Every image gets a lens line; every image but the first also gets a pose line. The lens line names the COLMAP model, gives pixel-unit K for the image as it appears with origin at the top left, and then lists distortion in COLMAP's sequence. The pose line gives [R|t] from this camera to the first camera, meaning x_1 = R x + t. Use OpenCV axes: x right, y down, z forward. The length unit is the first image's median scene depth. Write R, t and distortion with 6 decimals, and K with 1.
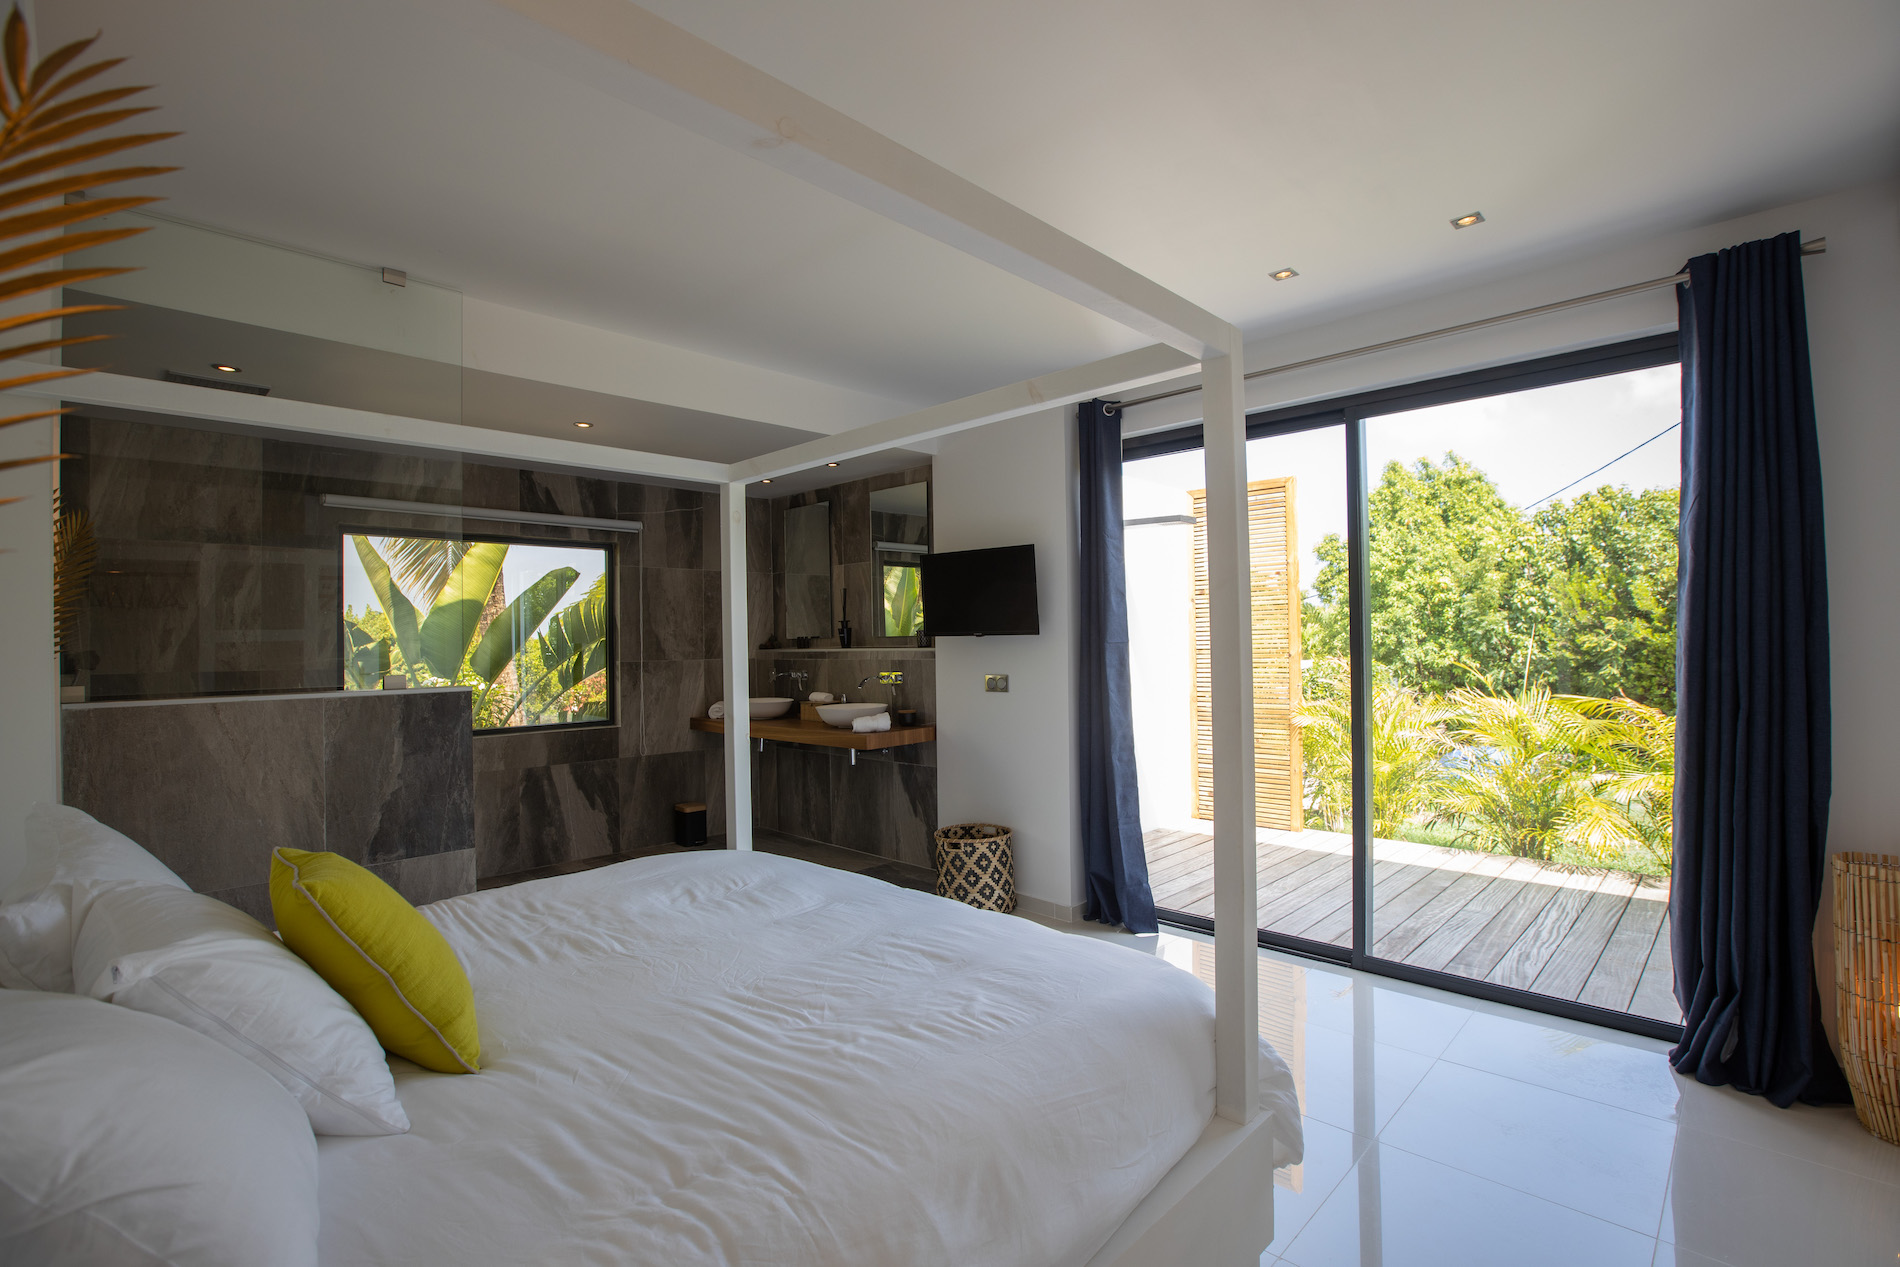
lens RADIAL K [[872.1, 0, 957.9], [0, 872.1, 634.2], [0, 0, 1]] dist [-0.046228, 0.015058]
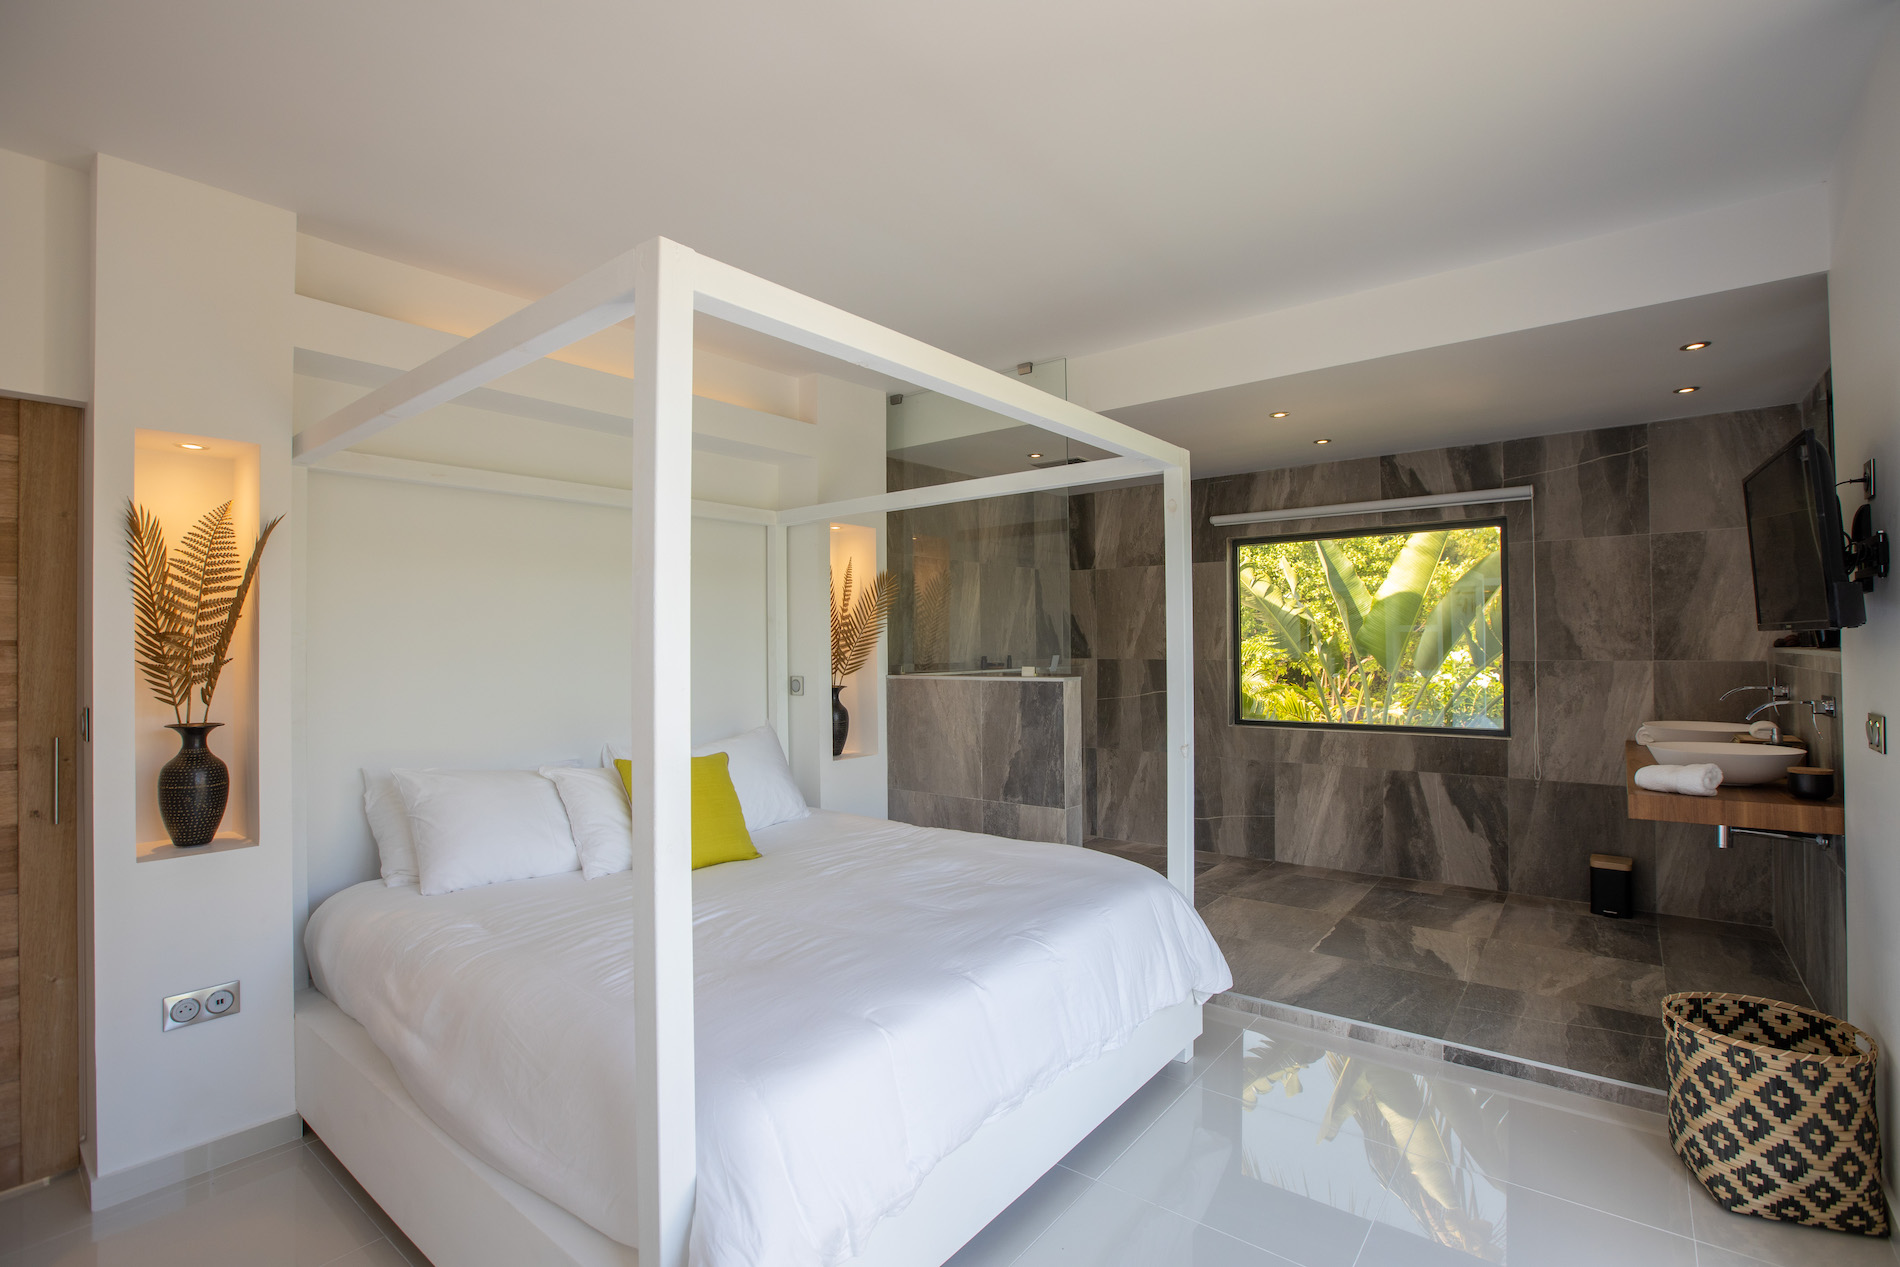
lens RADIAL K [[883.1, 0, 950.0], [0, 883.1, 633.5], [0, 0, 1]] dist [-0.062574, 0.029932]
pose [[0.091815, 0.001240, -0.995775, 0.403688], [0.017945, 0.999835, 0.002900, -0.006104], [0.995614, -0.018136, 0.091778, 0.428017]]
